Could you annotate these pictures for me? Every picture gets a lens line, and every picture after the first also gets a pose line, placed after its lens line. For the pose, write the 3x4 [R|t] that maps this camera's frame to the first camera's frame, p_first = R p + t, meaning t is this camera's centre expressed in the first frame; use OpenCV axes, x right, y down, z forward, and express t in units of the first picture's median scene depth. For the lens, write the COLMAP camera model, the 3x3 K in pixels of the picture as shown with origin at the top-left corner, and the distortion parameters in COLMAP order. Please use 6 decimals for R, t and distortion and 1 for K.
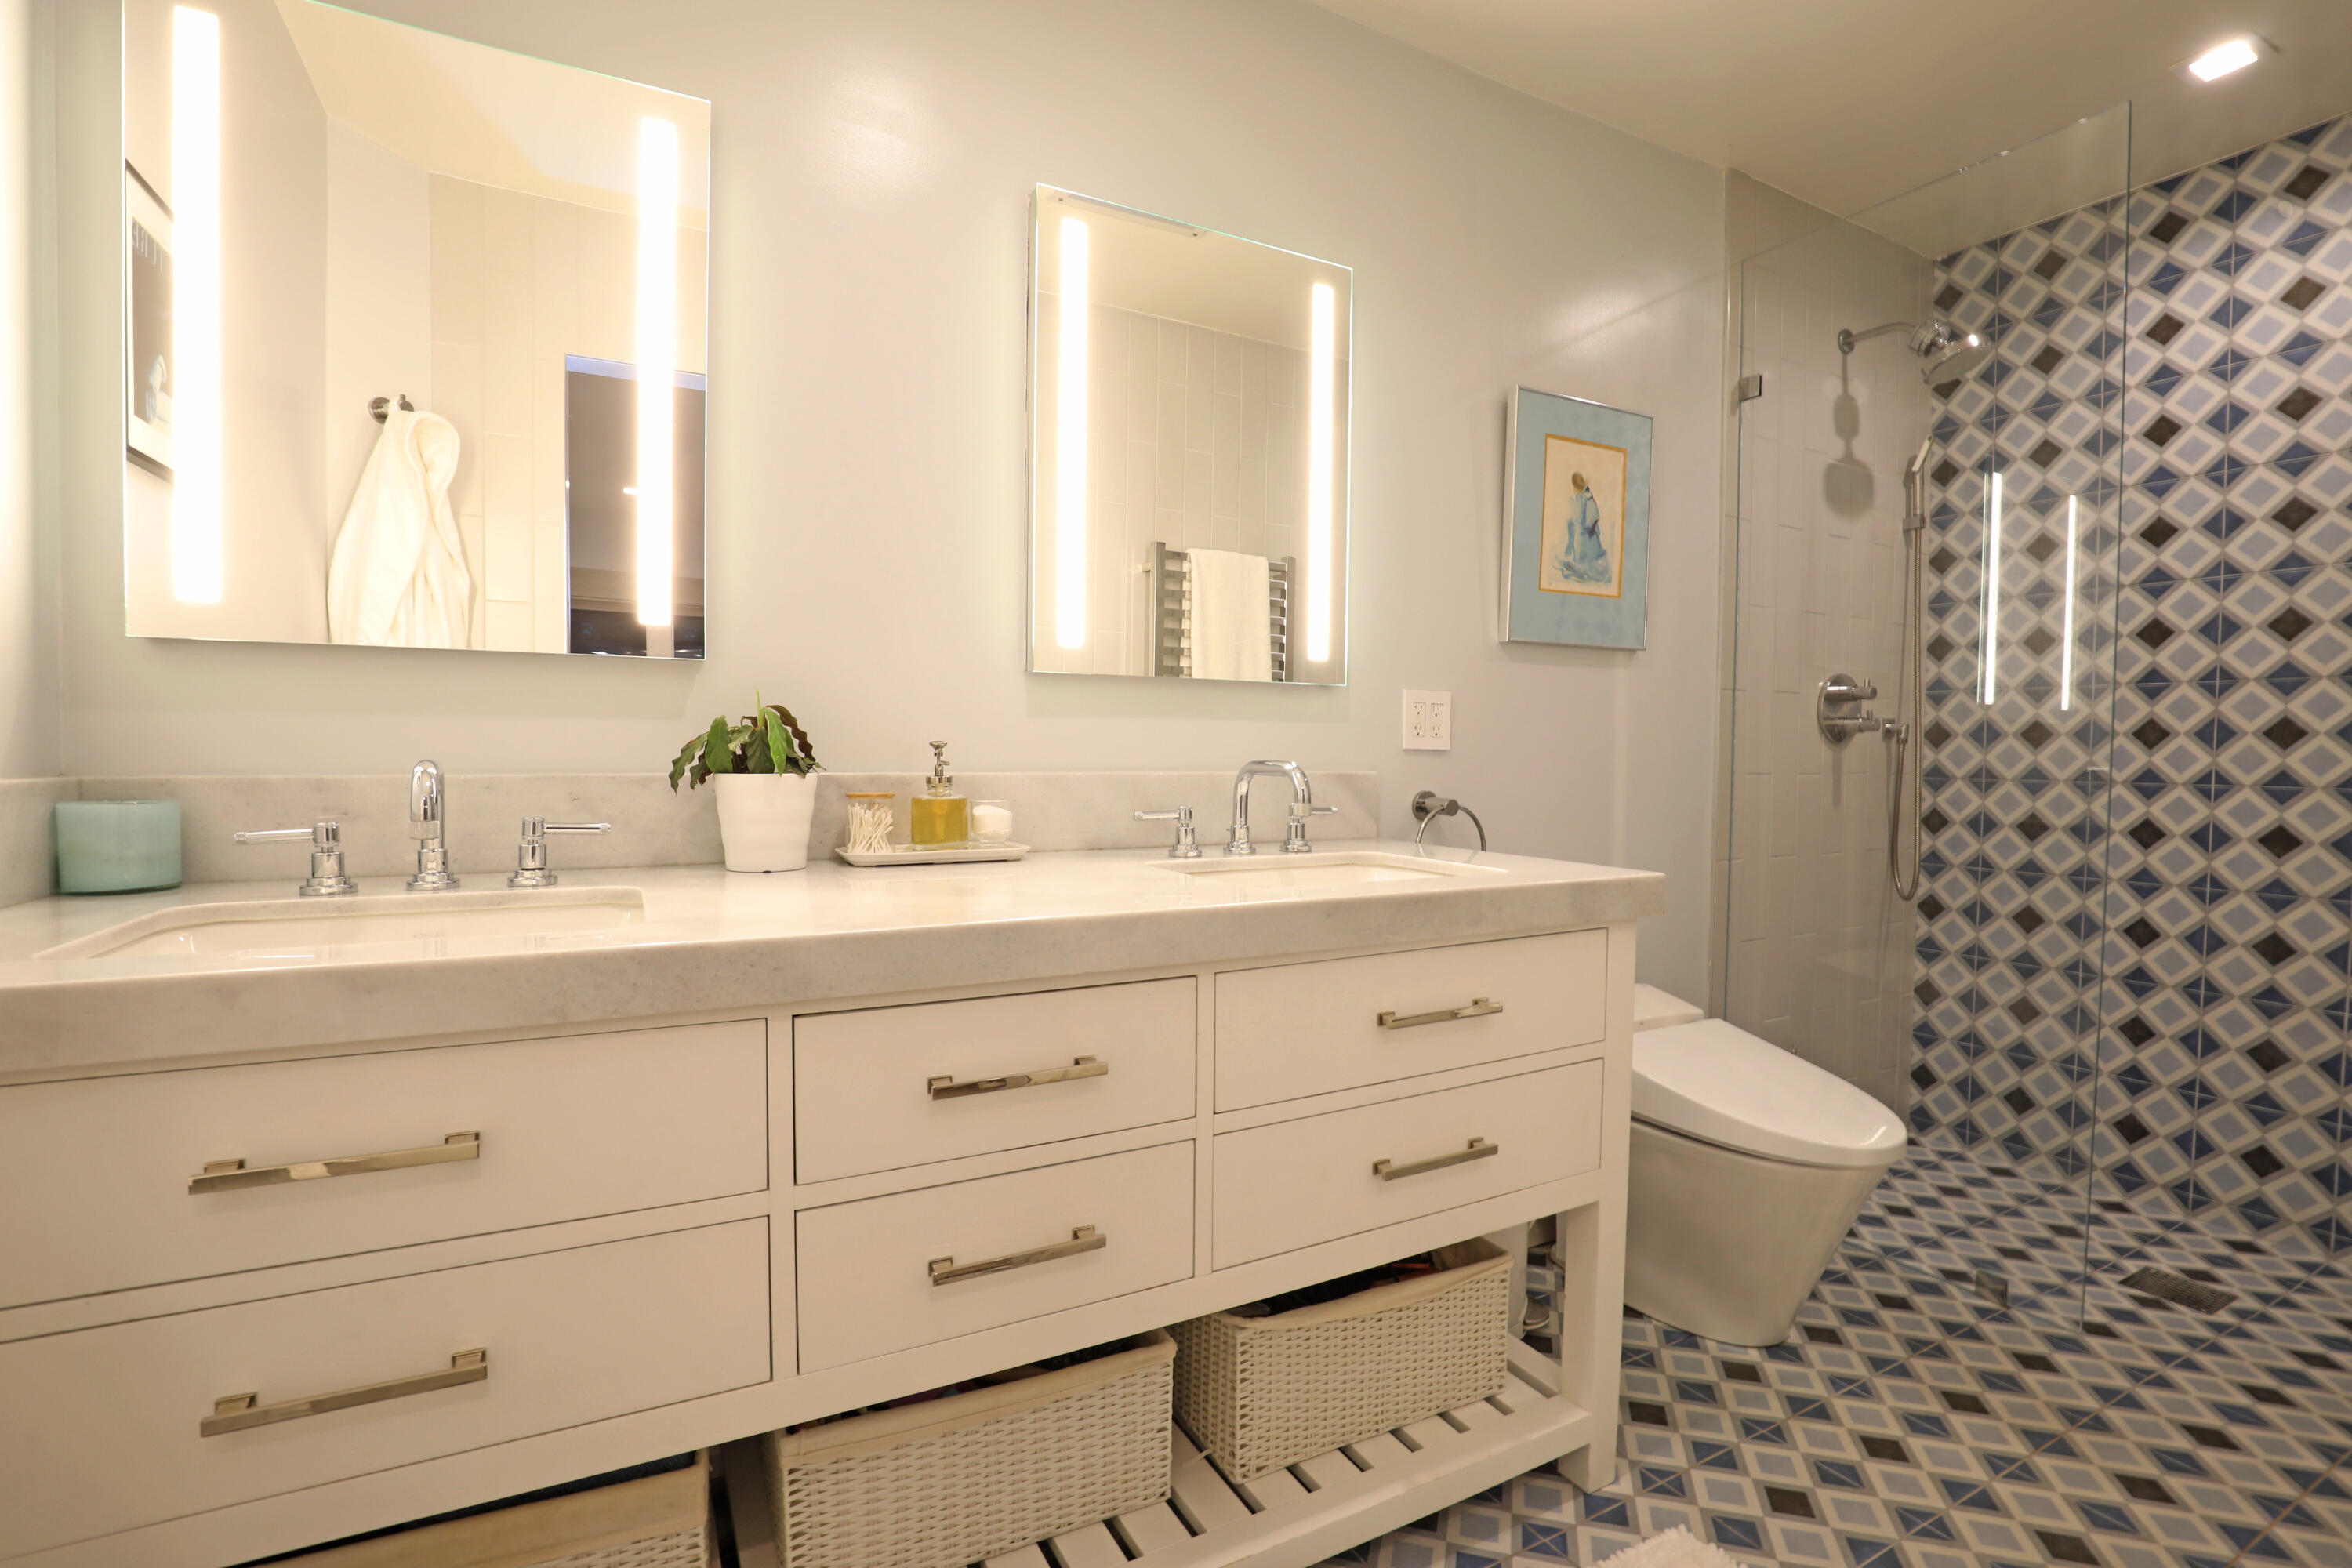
lens RADIAL K [[1087.4, 0, 1185.3], [0, 1087.4, 784.4], [0, 0, 1]] dist [-0.031351, 0.003397]
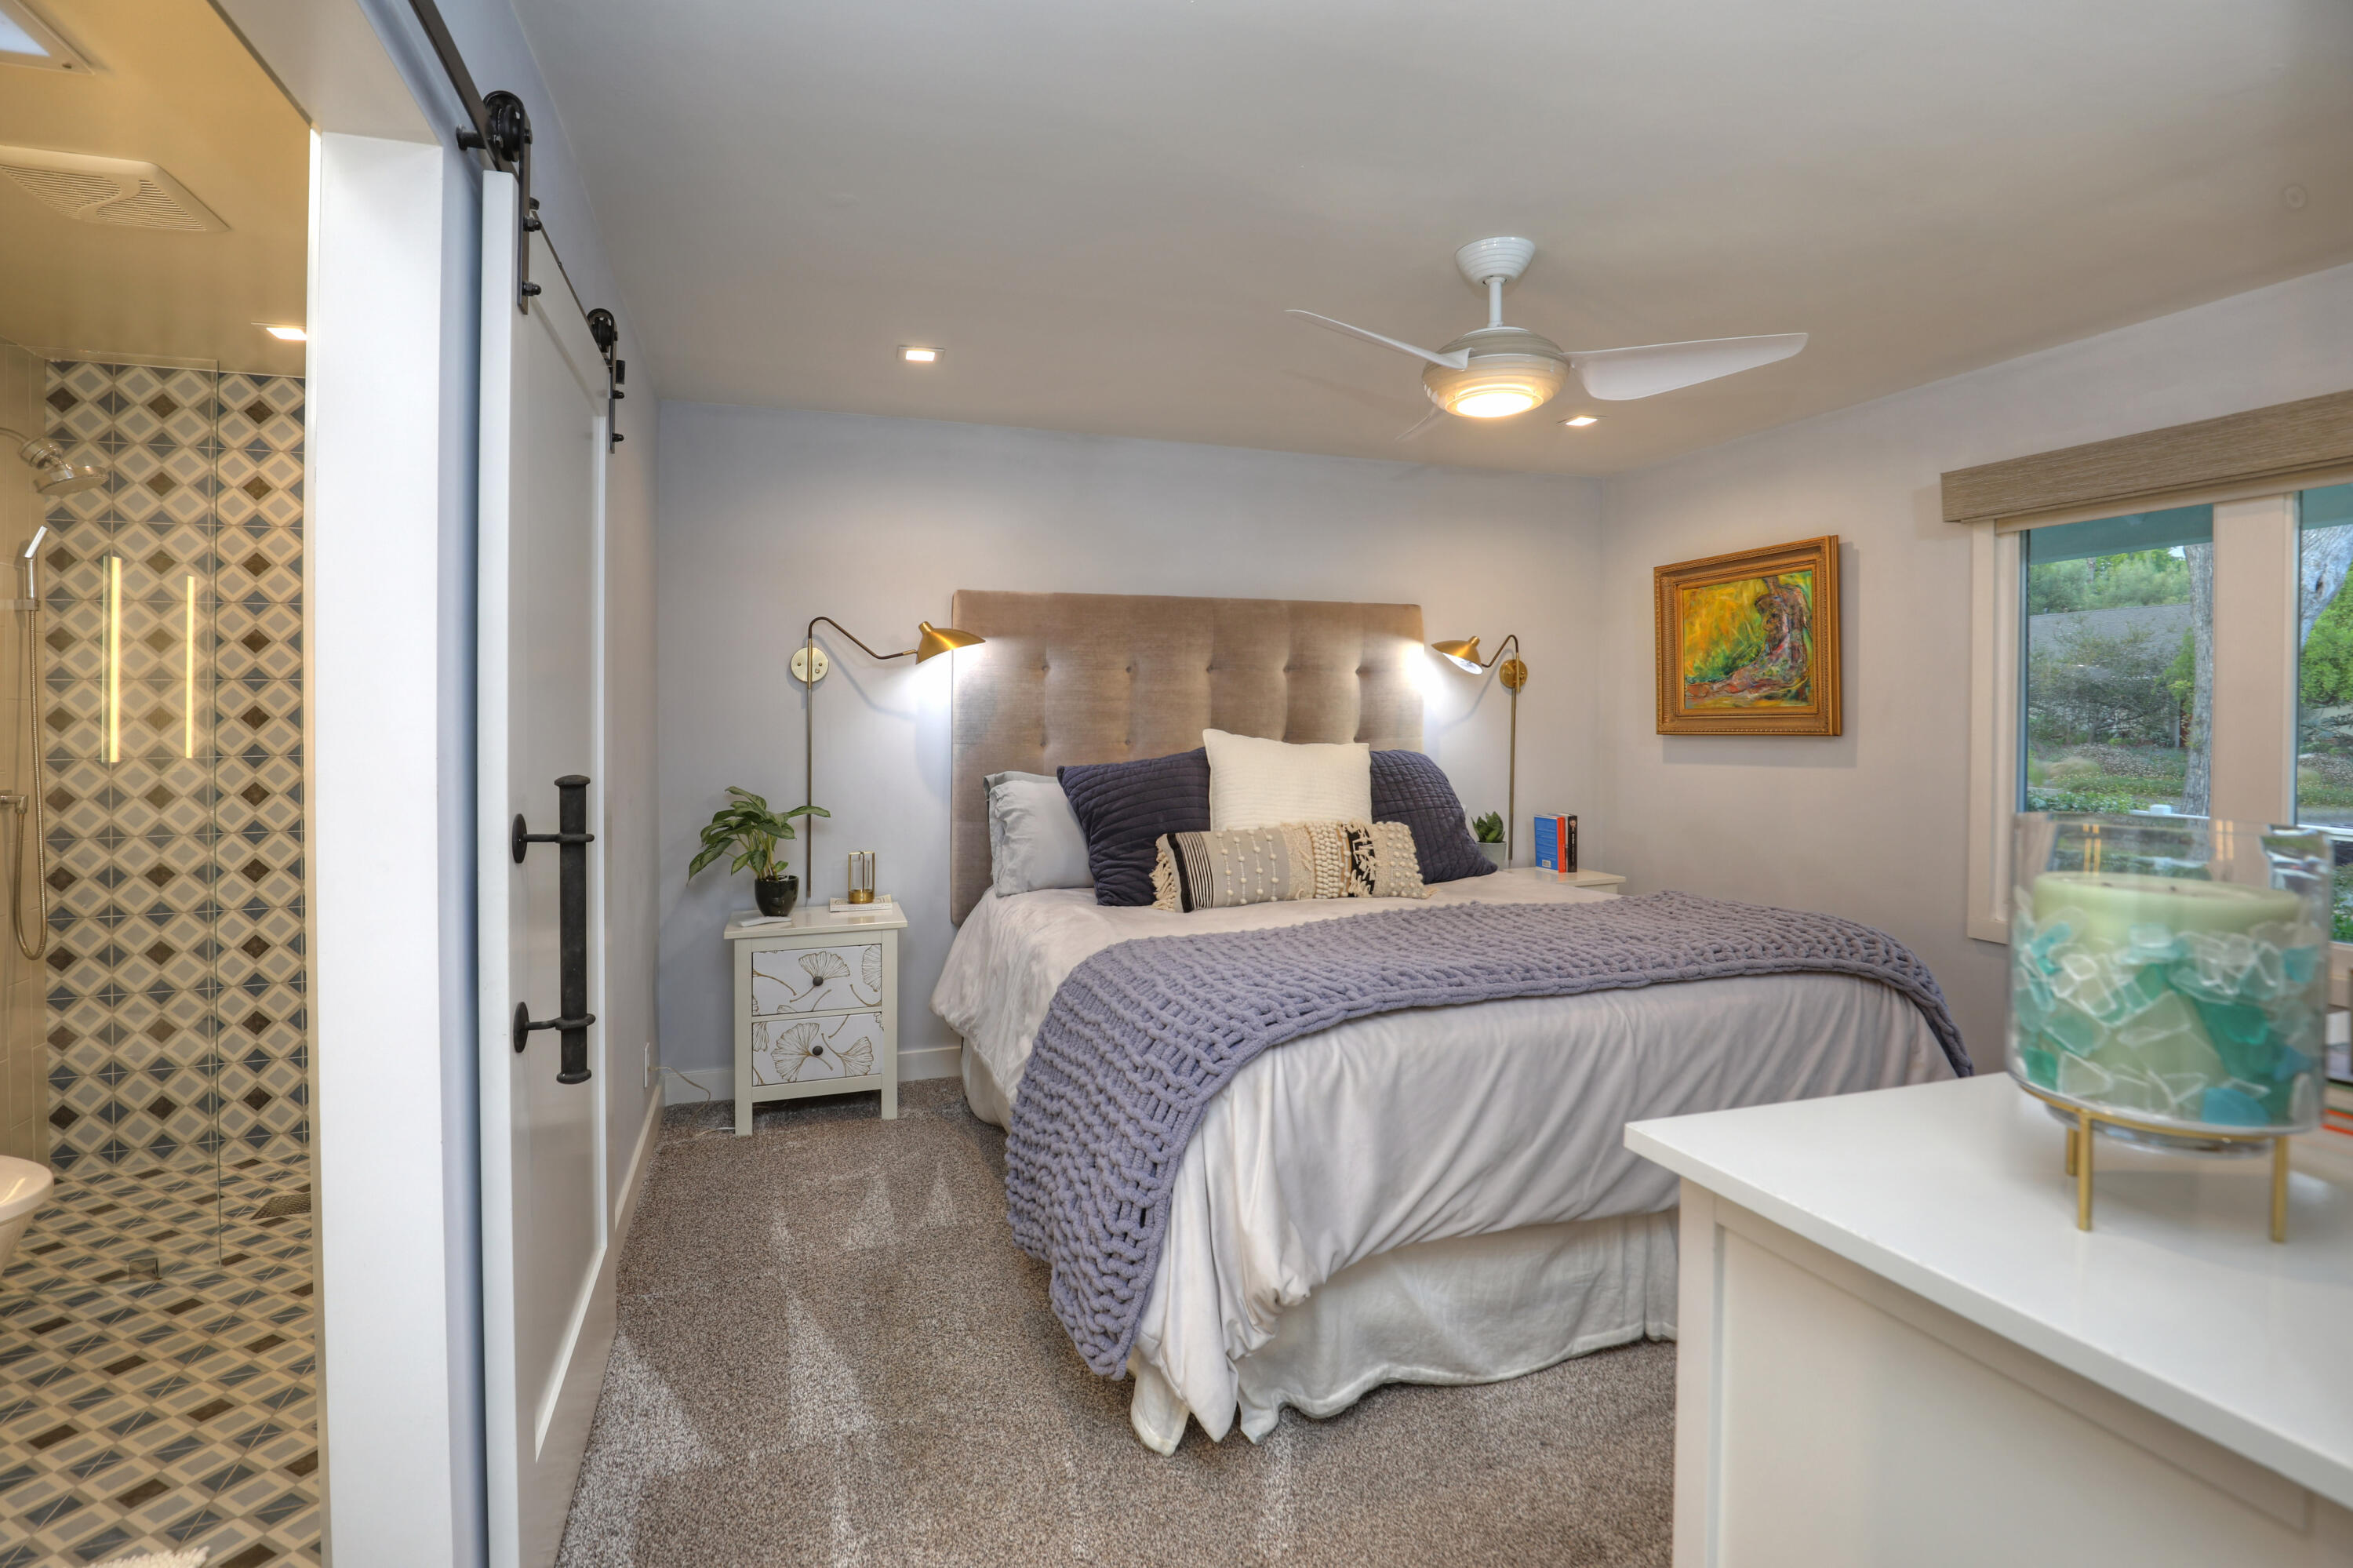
lens RADIAL K [[1087.9, 0, 1240.9], [0, 1087.9, 707.6], [0, 0, 1]] dist [-0.031351, 0.003397]
pose [[0.113100, -0.011929, 0.993512, -0.233306], [0.034451, 0.999374, 0.008078, -0.113627], [-0.992986, 0.033314, 0.113440, -0.331809]]
